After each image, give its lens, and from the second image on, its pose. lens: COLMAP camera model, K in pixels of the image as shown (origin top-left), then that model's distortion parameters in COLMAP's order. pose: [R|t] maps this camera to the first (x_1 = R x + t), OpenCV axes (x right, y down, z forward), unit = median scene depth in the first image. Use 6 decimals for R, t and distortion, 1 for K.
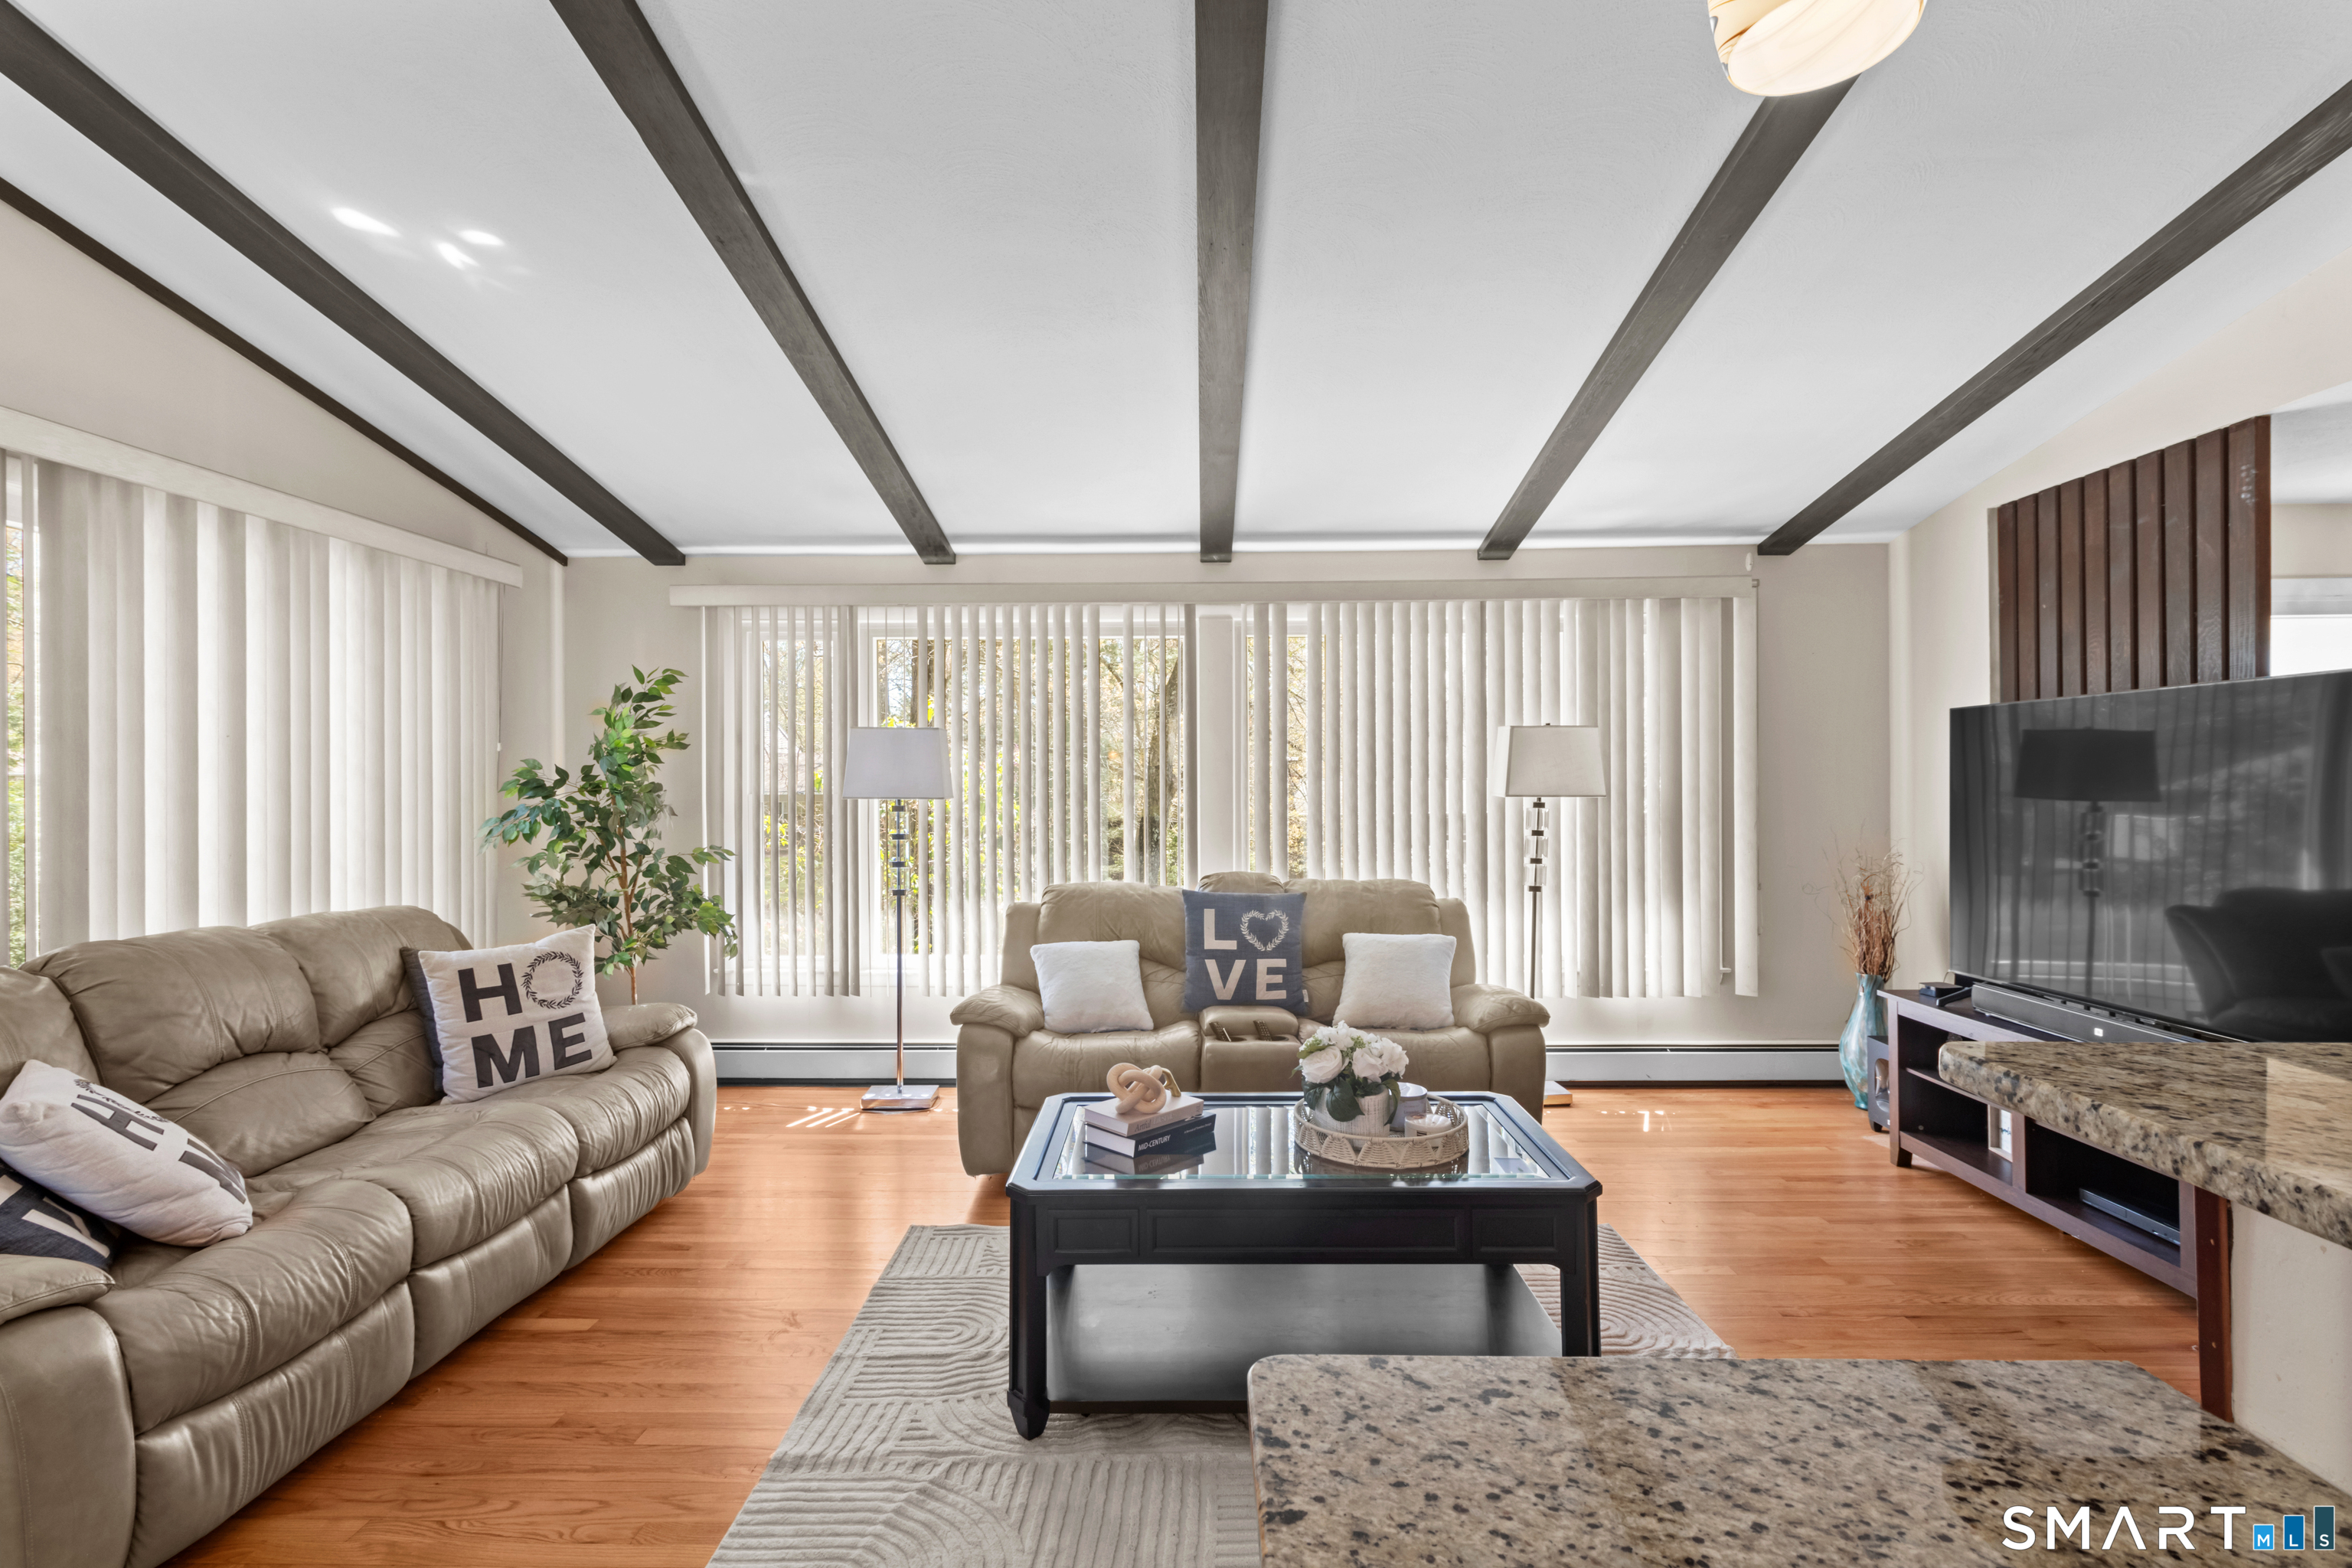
lens RADIAL K [[1098.3, 0, 1163.9], [0, 1098.3, 790.3], [0, 0, 1]] dist [0.002057, 0.000903]
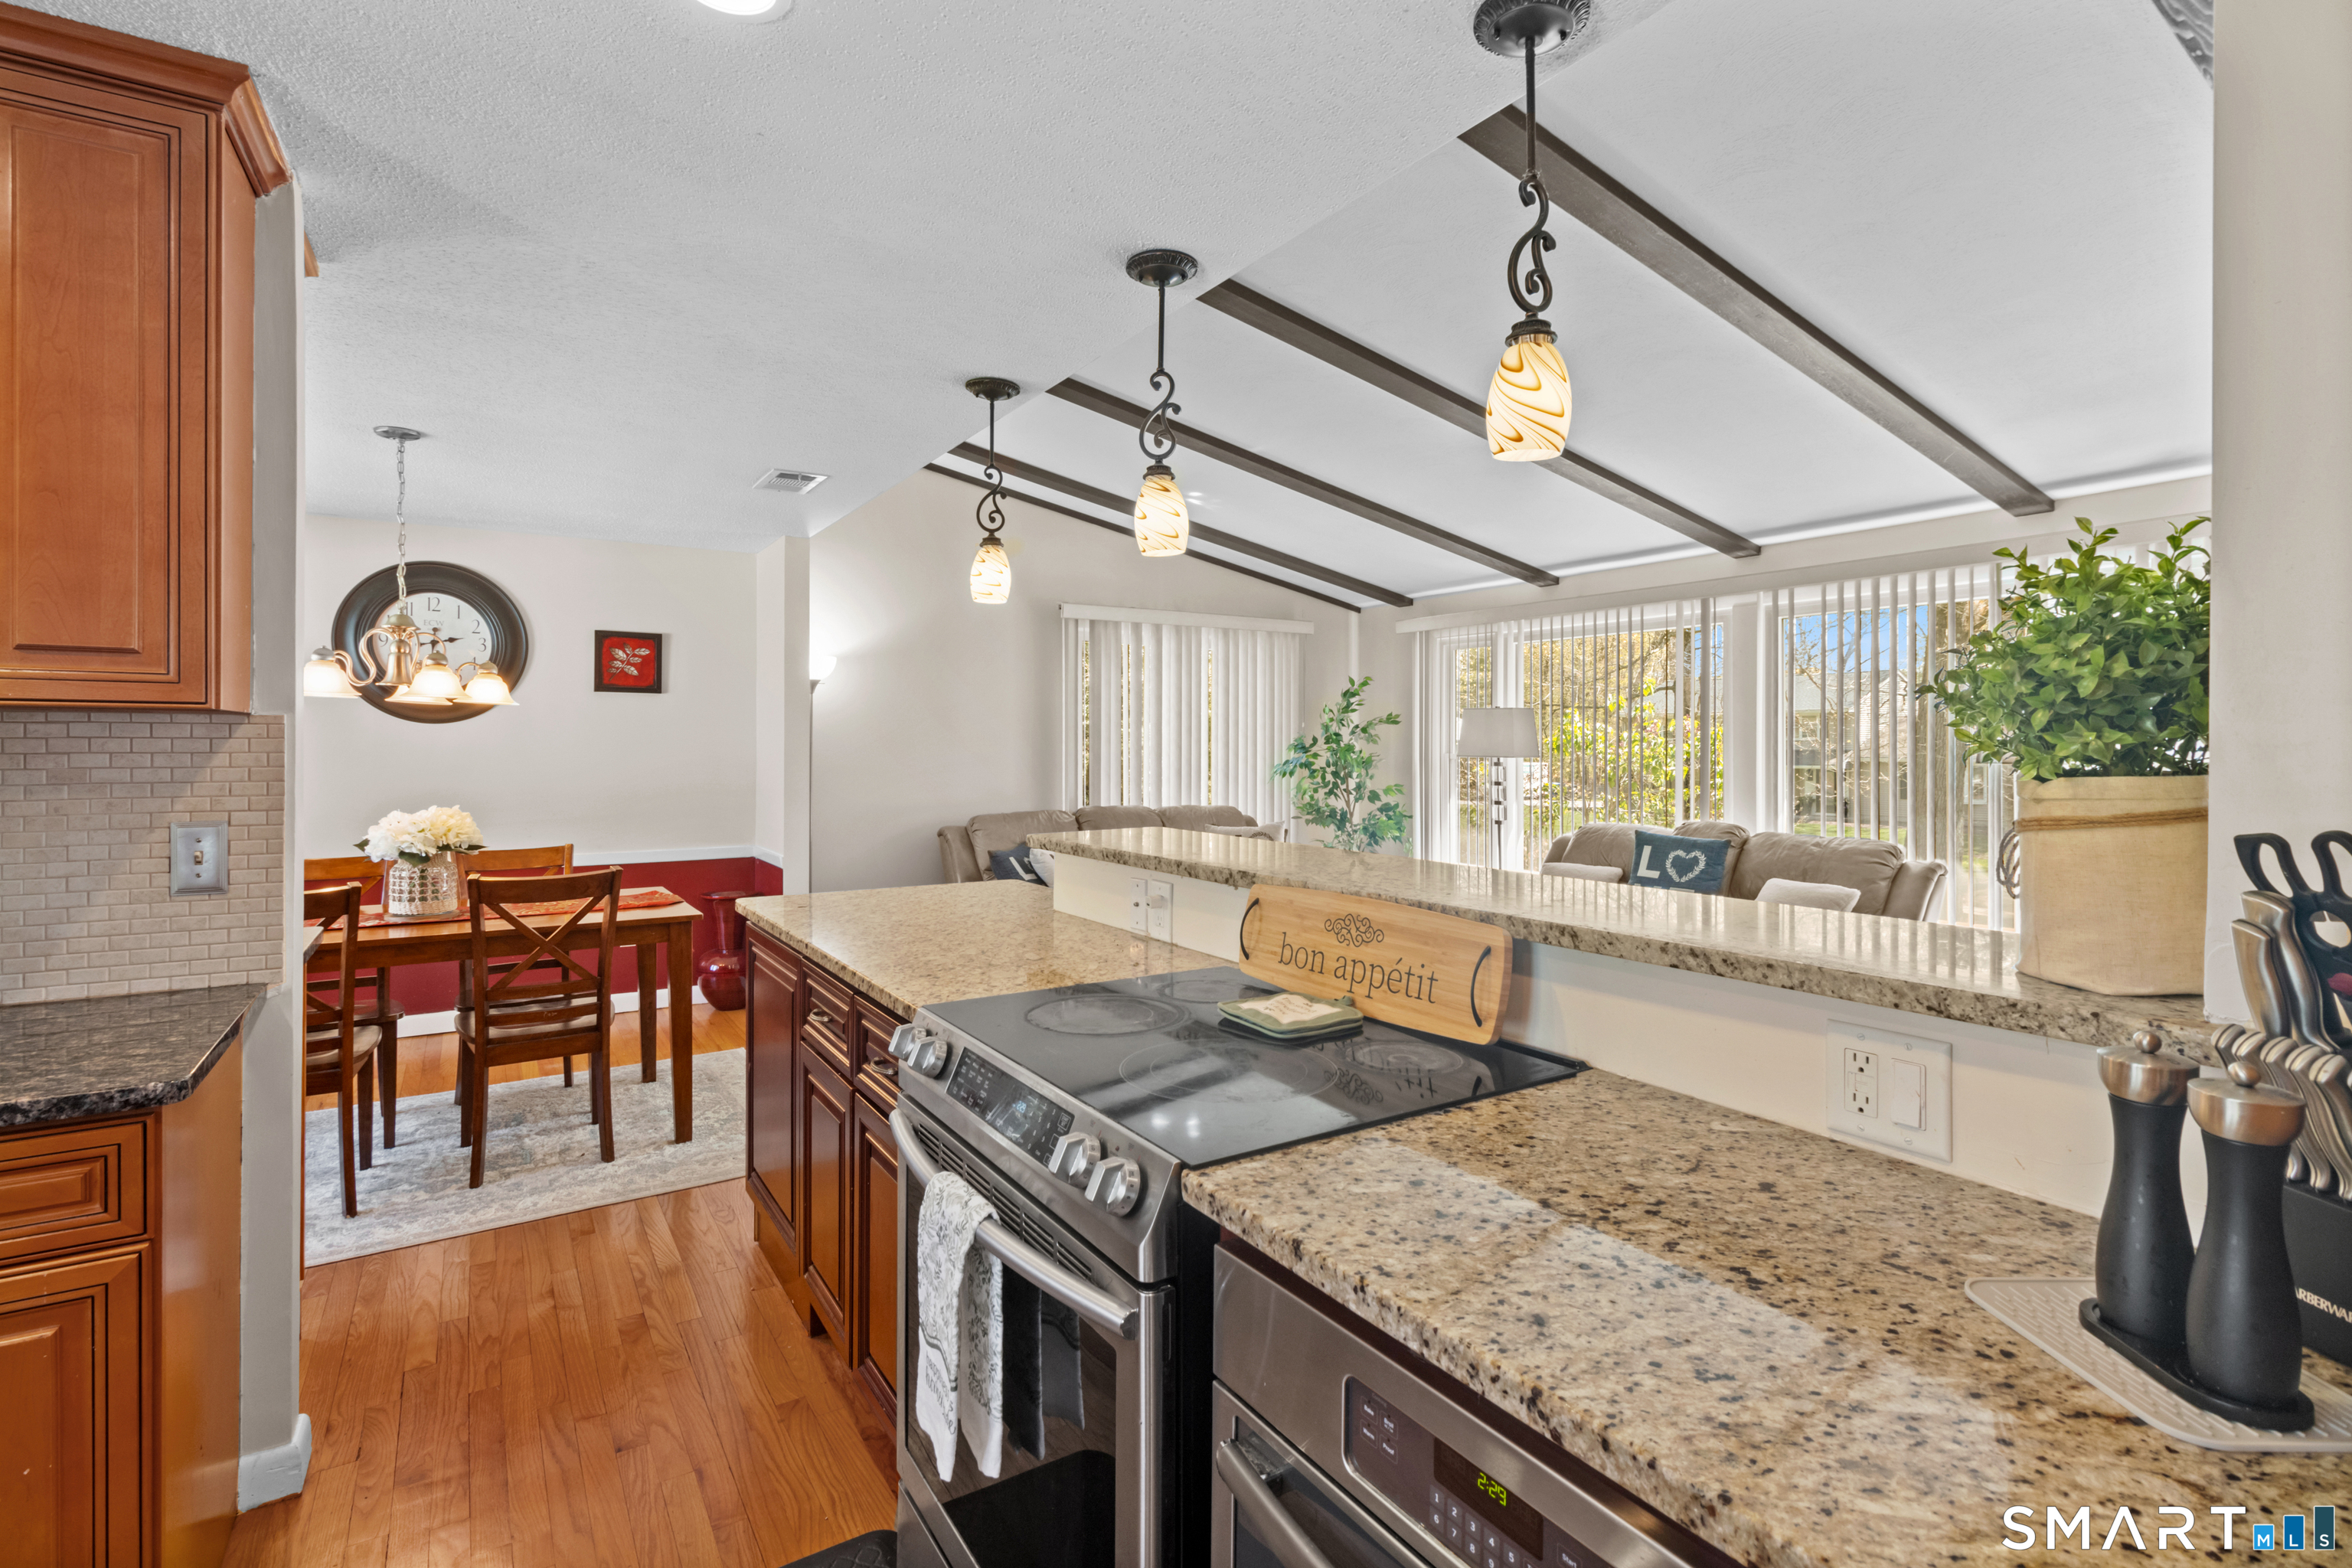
lens RADIAL K [[1098.3, 0, 1173.0], [0, 1098.3, 744.0], [0, 0, 1]] dist [0.002057, 0.000903]
pose [[0.556106, 0.002851, -0.831107, 0.890810], [-0.010117, 0.999943, -0.003339, -0.000568], [0.831050, 0.010265, 0.556103, -0.192044]]
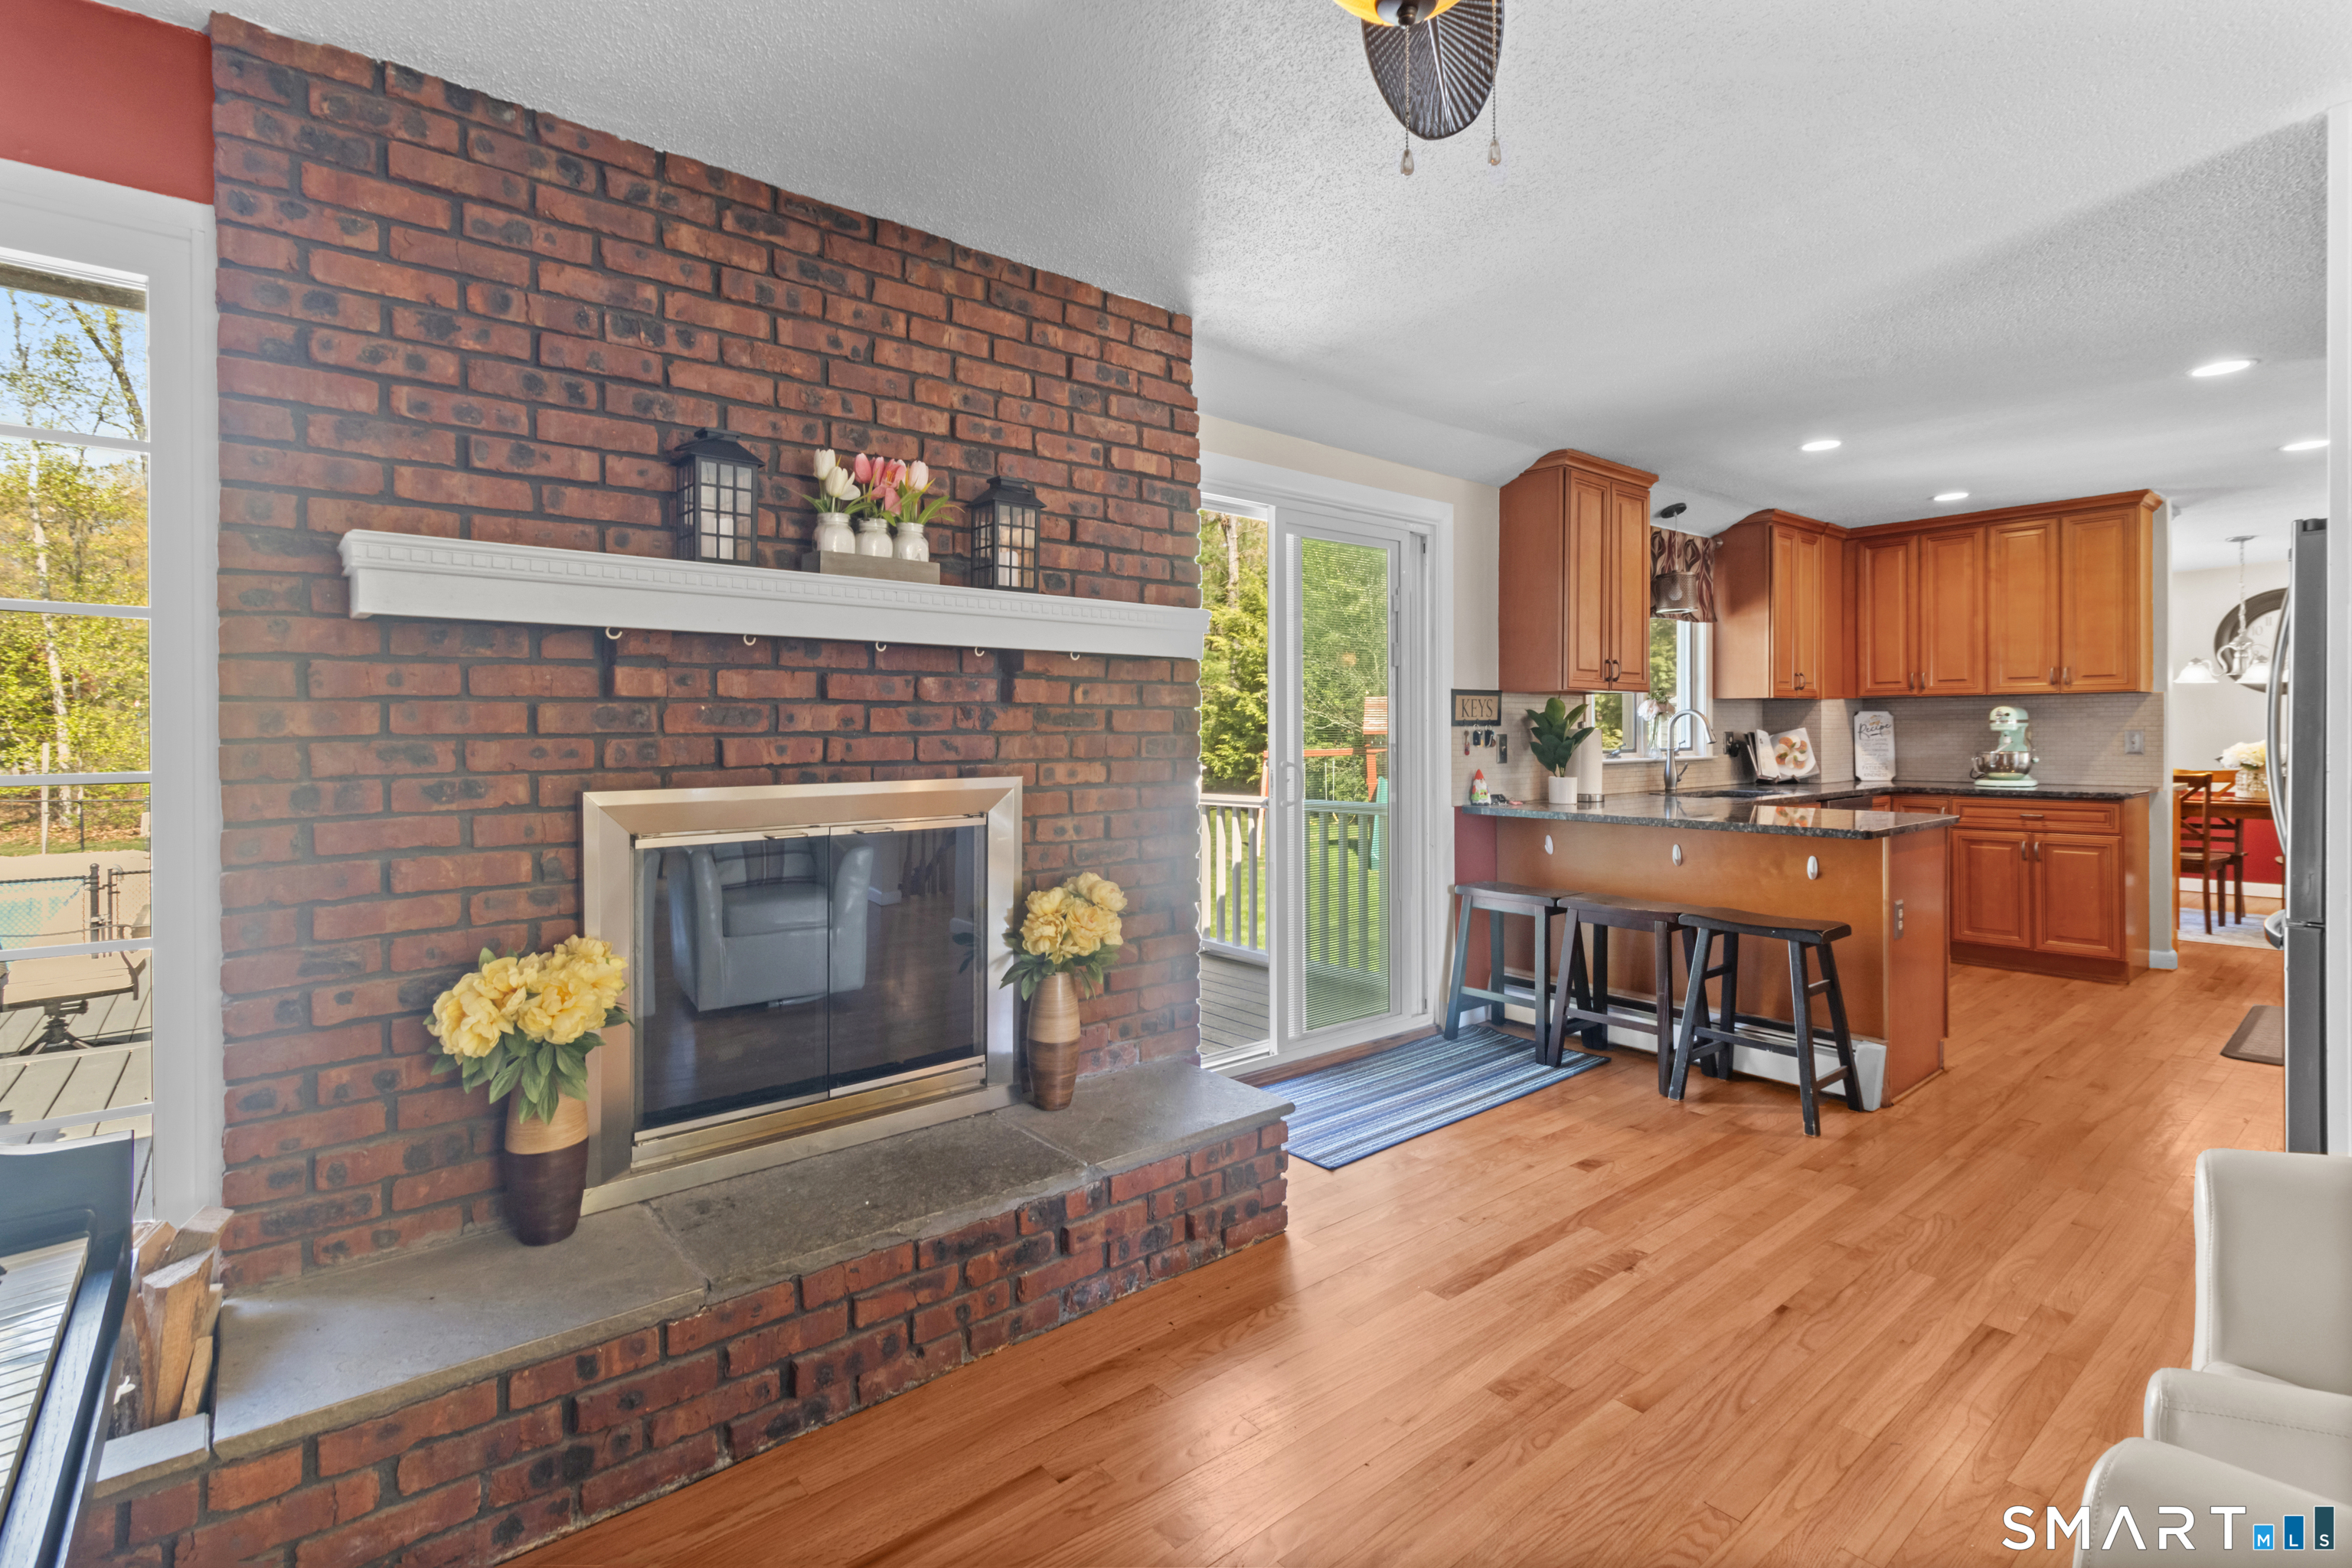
lens RADIAL K [[1098.3, 0, 1165.7], [0, 1098.3, 738.8], [0, 0, 1]] dist [0.002057, 0.000903]
pose [[-0.755390, 0.011459, -0.655176, 2.216729], [0.003954, 0.999909, 0.012929, 0.026450], [0.655264, 0.007176, -0.755366, -0.011862]]
